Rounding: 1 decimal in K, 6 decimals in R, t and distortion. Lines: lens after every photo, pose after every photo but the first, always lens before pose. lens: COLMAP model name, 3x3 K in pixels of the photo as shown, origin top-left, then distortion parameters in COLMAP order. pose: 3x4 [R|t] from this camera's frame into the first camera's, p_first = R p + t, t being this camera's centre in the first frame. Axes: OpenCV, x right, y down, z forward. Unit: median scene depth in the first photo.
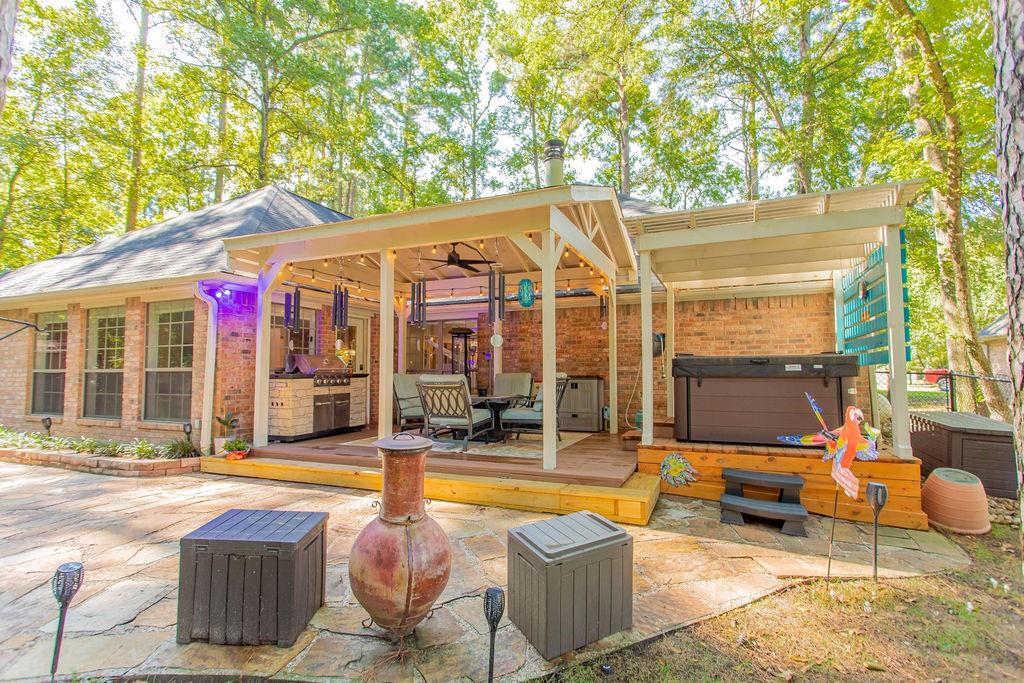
lens RADIAL K [[490.0, 0, 512.0], [0, 490.0, 341.5], [0, 0, 1]] dist [-0.000997, -0.000154]
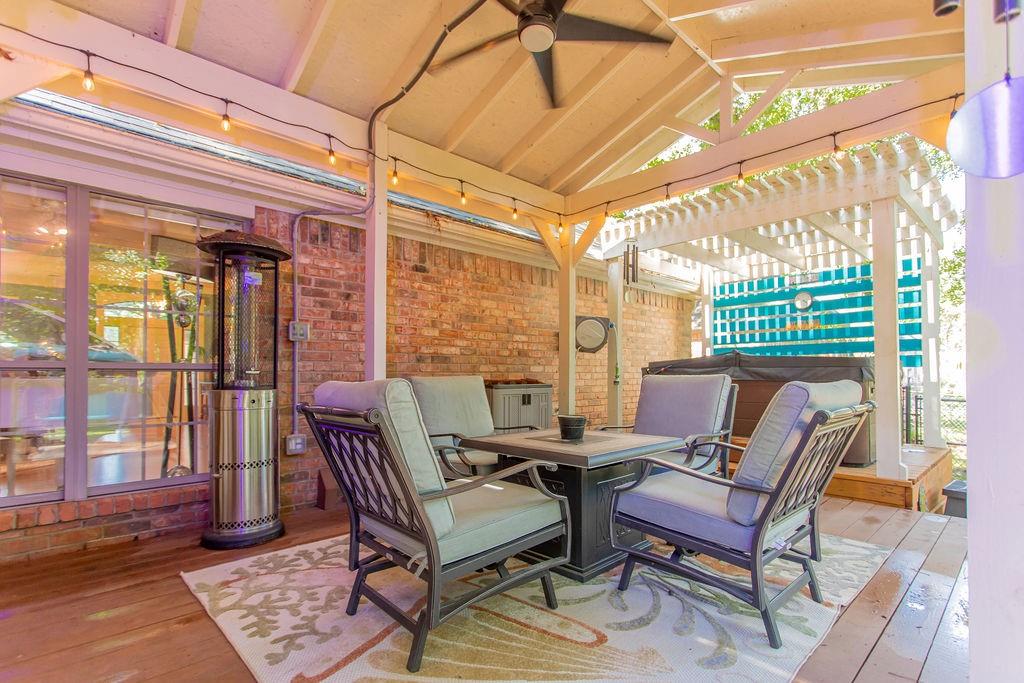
lens RADIAL K [[504.5, 0, 516.5], [0, 504.5, 373.2], [0, 0, 1]] dist [0.000995, 0.000078]
pose [[0.390611, 0.004214, 0.920546, -0.370298], [-0.064752, 0.997638, 0.022909, 0.046544], [-0.918276, -0.068556, 0.389961, 0.754974]]
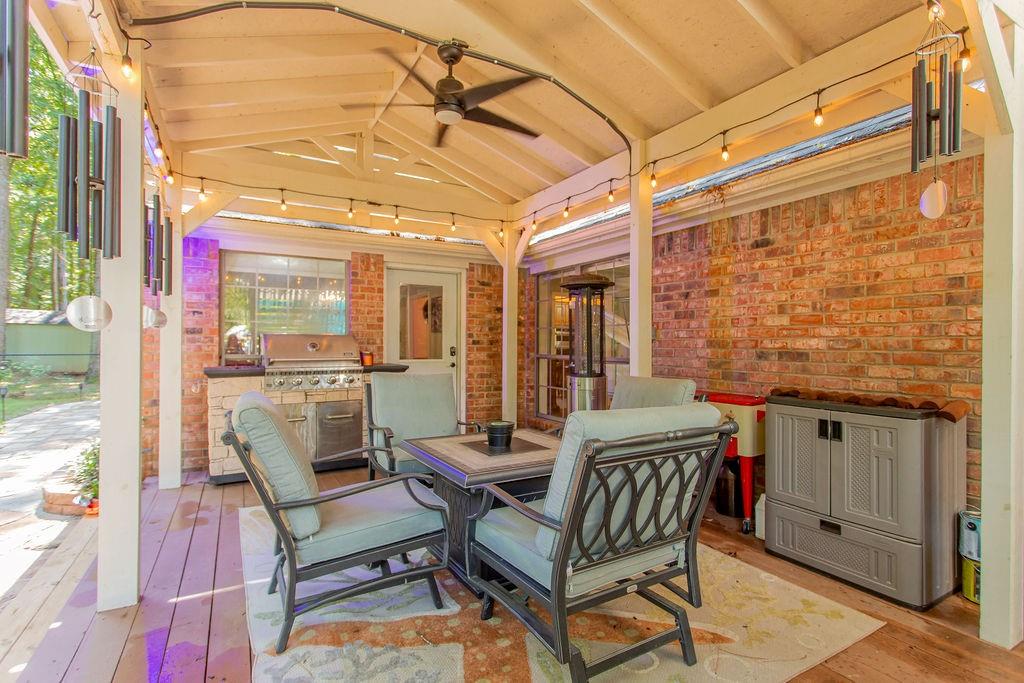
lens RADIAL K [[490.0, 0, 512.0], [0, 490.0, 341.5], [0, 0, 1]] dist [-0.000997, -0.000154]
pose [[0.794153, 0.005863, -0.607689, 0.147310], [0.030809, 0.998279, 0.049894, 0.012426], [0.606936, -0.058346, 0.792606, 0.605263]]
